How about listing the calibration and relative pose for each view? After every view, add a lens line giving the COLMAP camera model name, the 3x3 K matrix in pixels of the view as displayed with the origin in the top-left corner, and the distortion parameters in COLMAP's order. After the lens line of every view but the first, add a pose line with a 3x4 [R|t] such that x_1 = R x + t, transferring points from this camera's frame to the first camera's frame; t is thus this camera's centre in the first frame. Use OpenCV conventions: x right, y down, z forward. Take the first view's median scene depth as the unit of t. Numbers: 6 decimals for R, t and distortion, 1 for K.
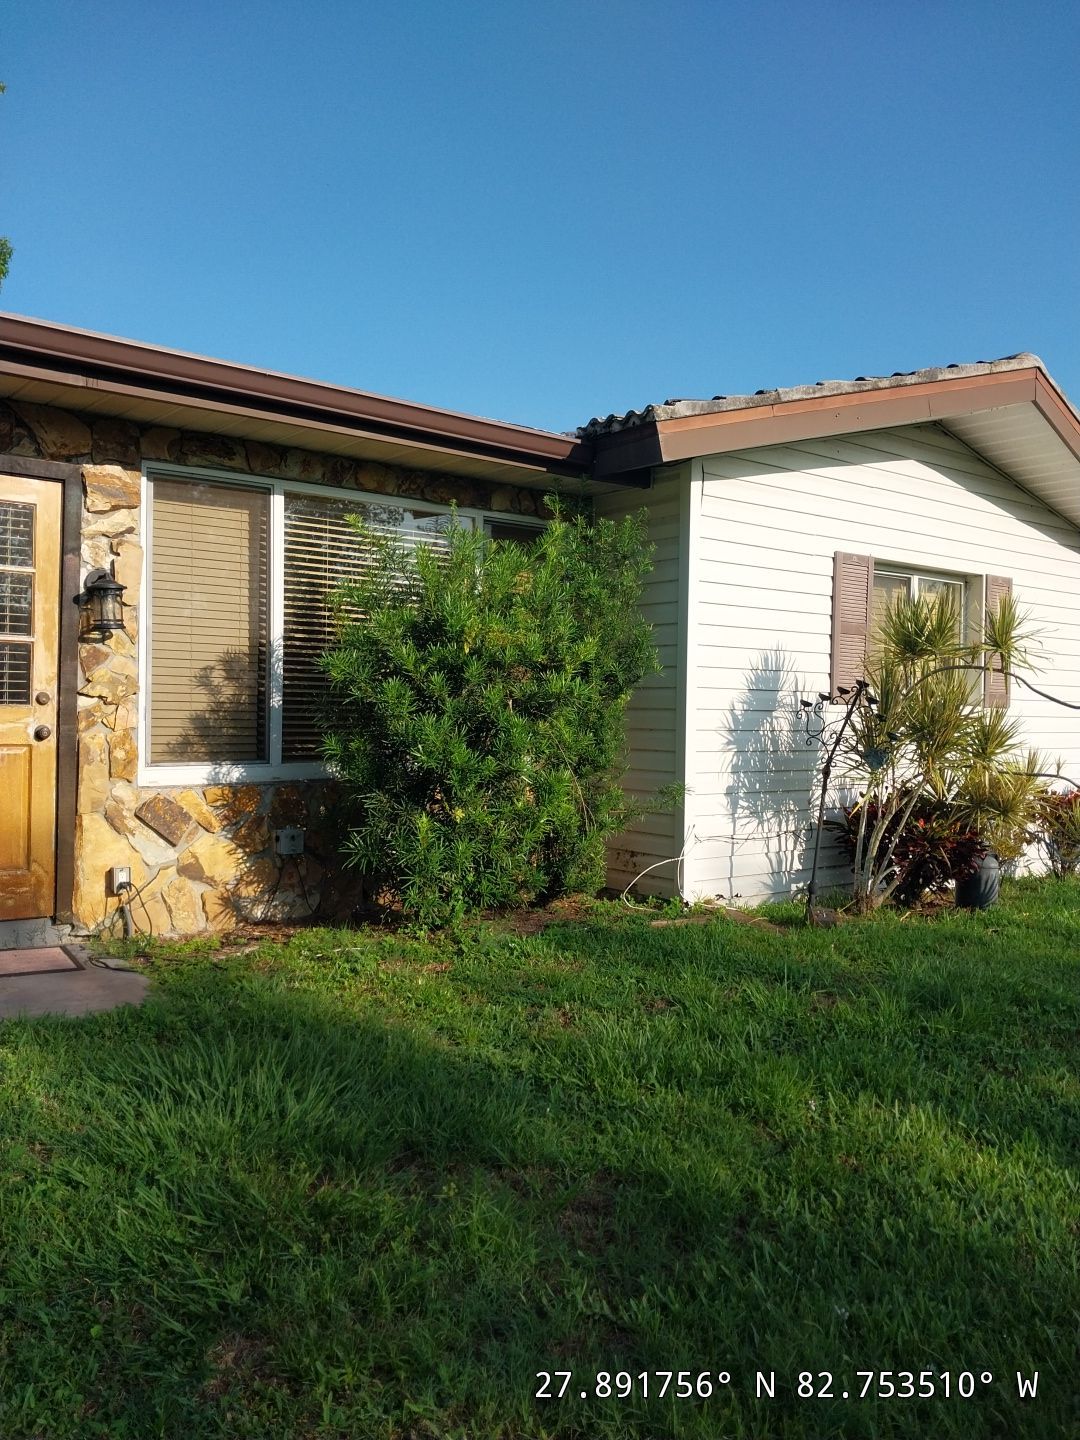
lens RADIAL K [[1210.5, 0, 544.0], [0, 1210.5, 718.6], [0, 0, 1]] dist [0.142533, -0.210304]
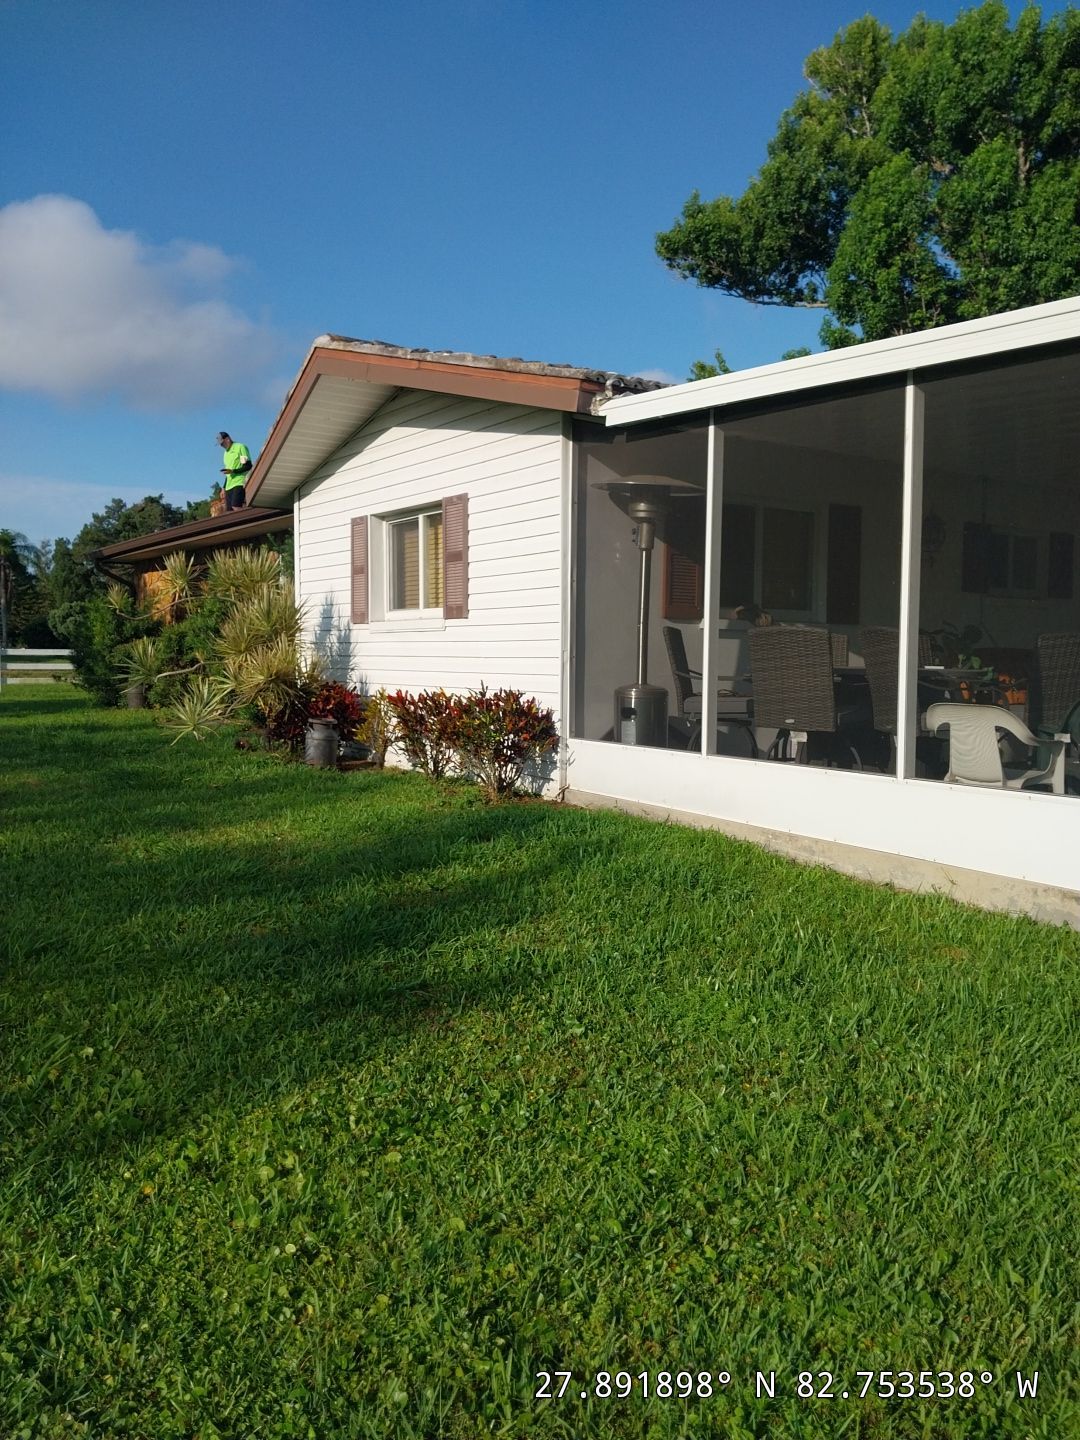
lens RADIAL K [[1066.0, 0, 536.5], [0, 1066.0, 692.2], [0, 0, 1]] dist [0.071225, -0.035319]
pose [[-0.069591, 0.024061, -0.997285, 1.603666], [-0.003654, 0.999696, 0.024374, 0.040338], [0.997569, 0.005340, -0.069482, 1.405157]]
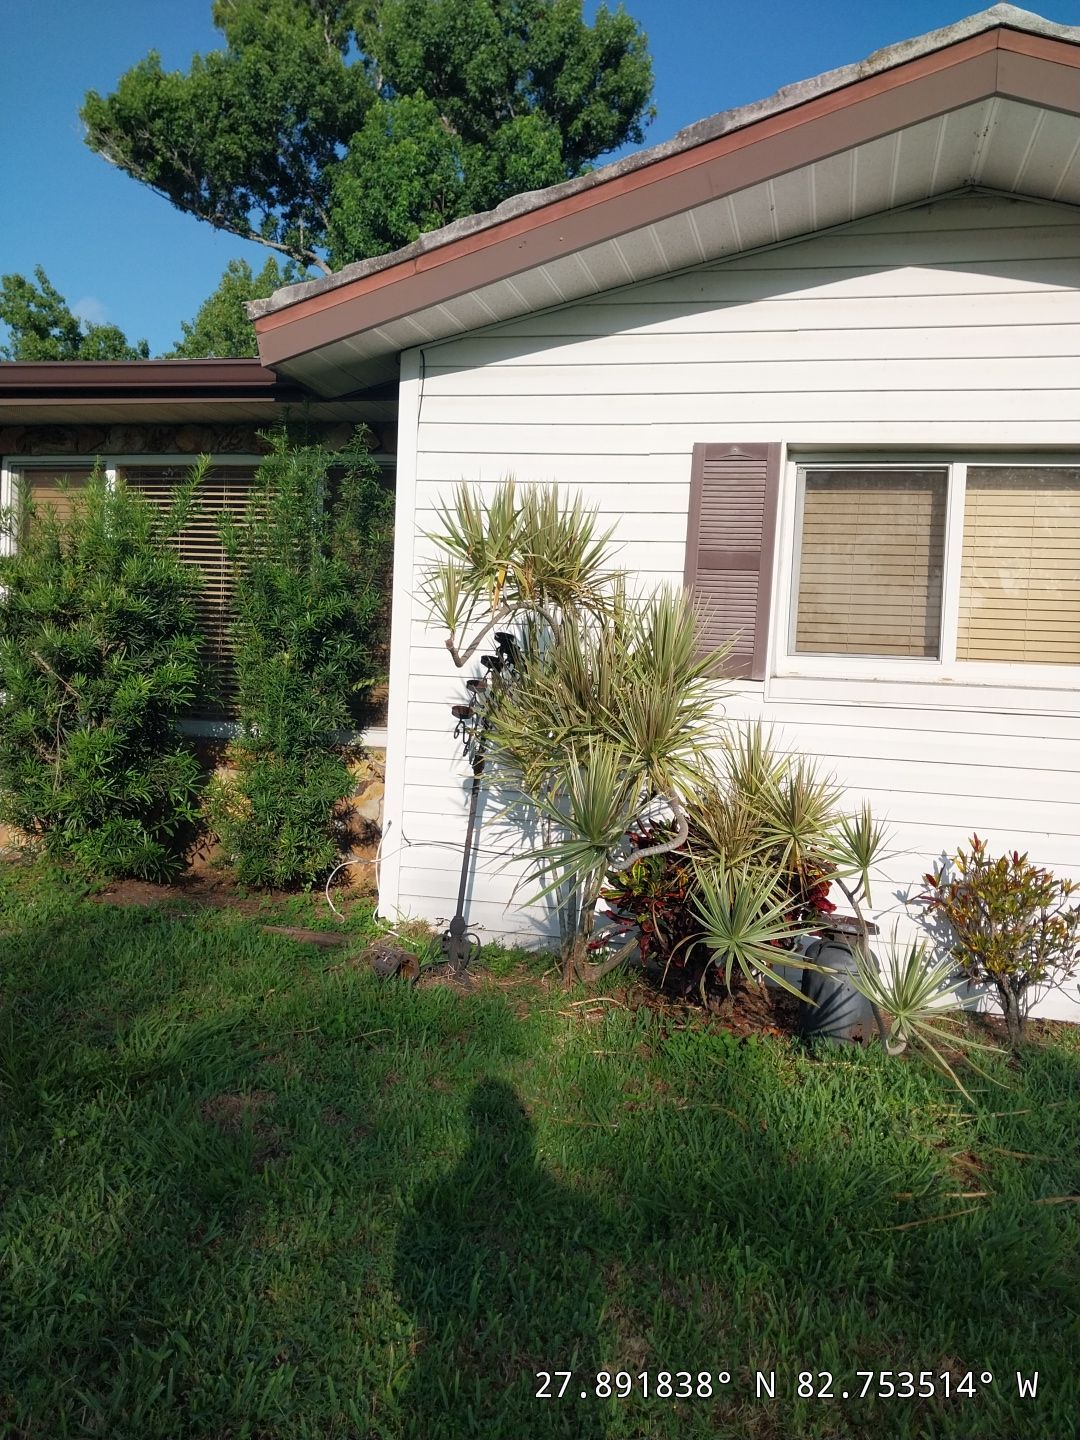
lens RADIAL K [[1150.7, 0, 538.7], [0, 1150.7, 719.7], [0, 0, 1]] dist [0.037493, -0.036150]
pose [[0.588802, 0.047102, -0.806904, 0.743998], [-0.037908, 0.998811, 0.030643, -0.004479], [0.807388, 0.012545, 0.589887, 0.608147]]
